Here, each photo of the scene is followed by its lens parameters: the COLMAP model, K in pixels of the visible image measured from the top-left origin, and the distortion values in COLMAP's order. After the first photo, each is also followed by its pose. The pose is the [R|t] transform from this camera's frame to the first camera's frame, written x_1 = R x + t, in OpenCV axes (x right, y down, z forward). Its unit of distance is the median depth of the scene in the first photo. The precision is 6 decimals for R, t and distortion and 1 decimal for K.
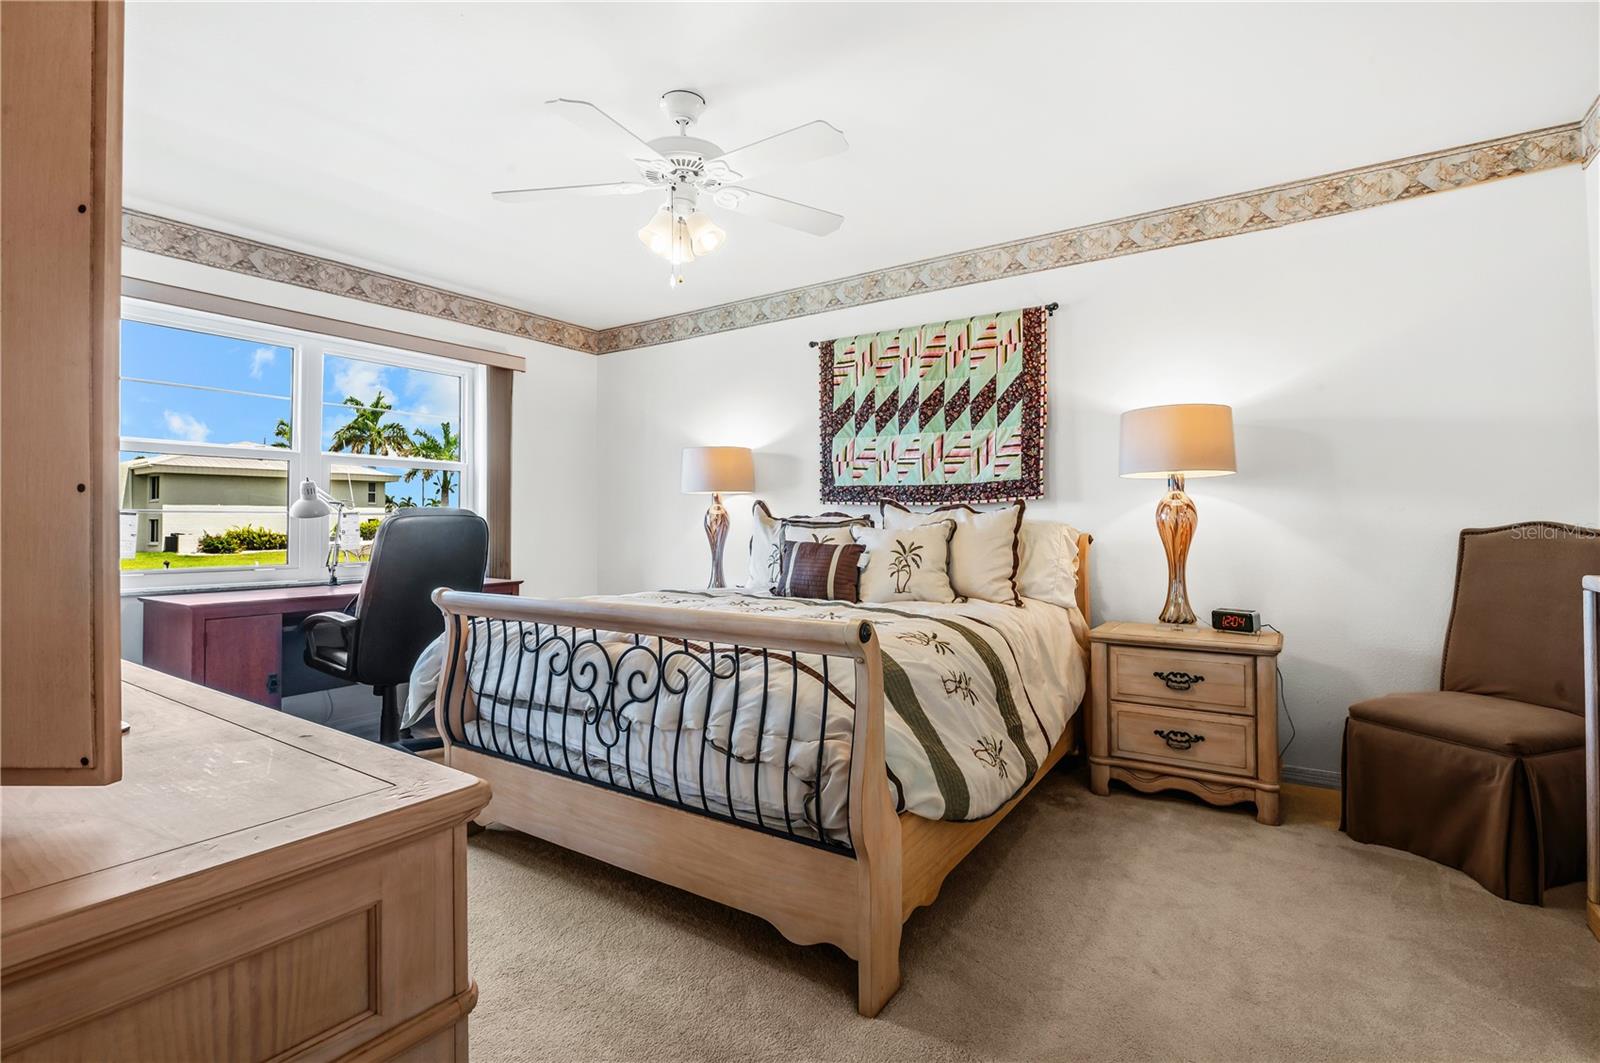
lens RADIAL K [[748.6, 0, 789.4], [0, 748.6, 538.9], [0, 0, 1]] dist [-0.023427, 0.000141]
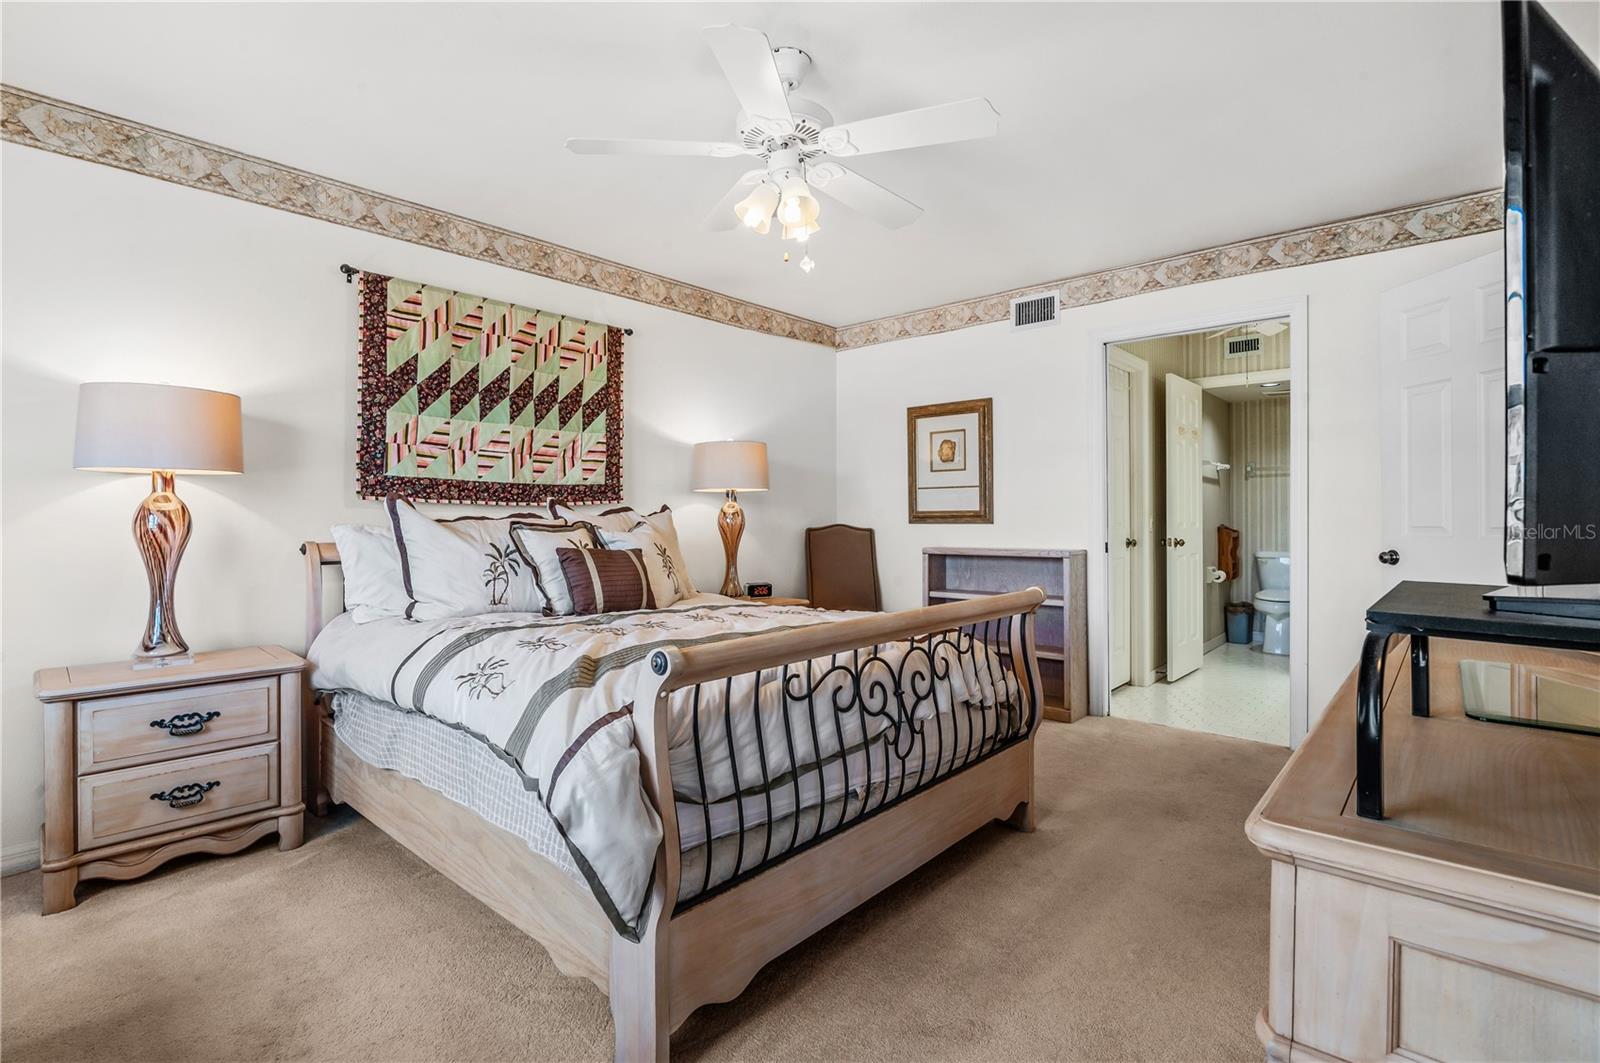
lens RADIAL K [[779.5, 0, 803.6], [0, 779.5, 514.0], [0, 0, 1]] dist [0.022345, -0.000040]
pose [[0.121123, 0.006967, 0.992613, -0.723079], [0.014800, 0.999852, -0.008823, -0.022437], [-0.992527, 0.015759, 0.121002, 0.557083]]
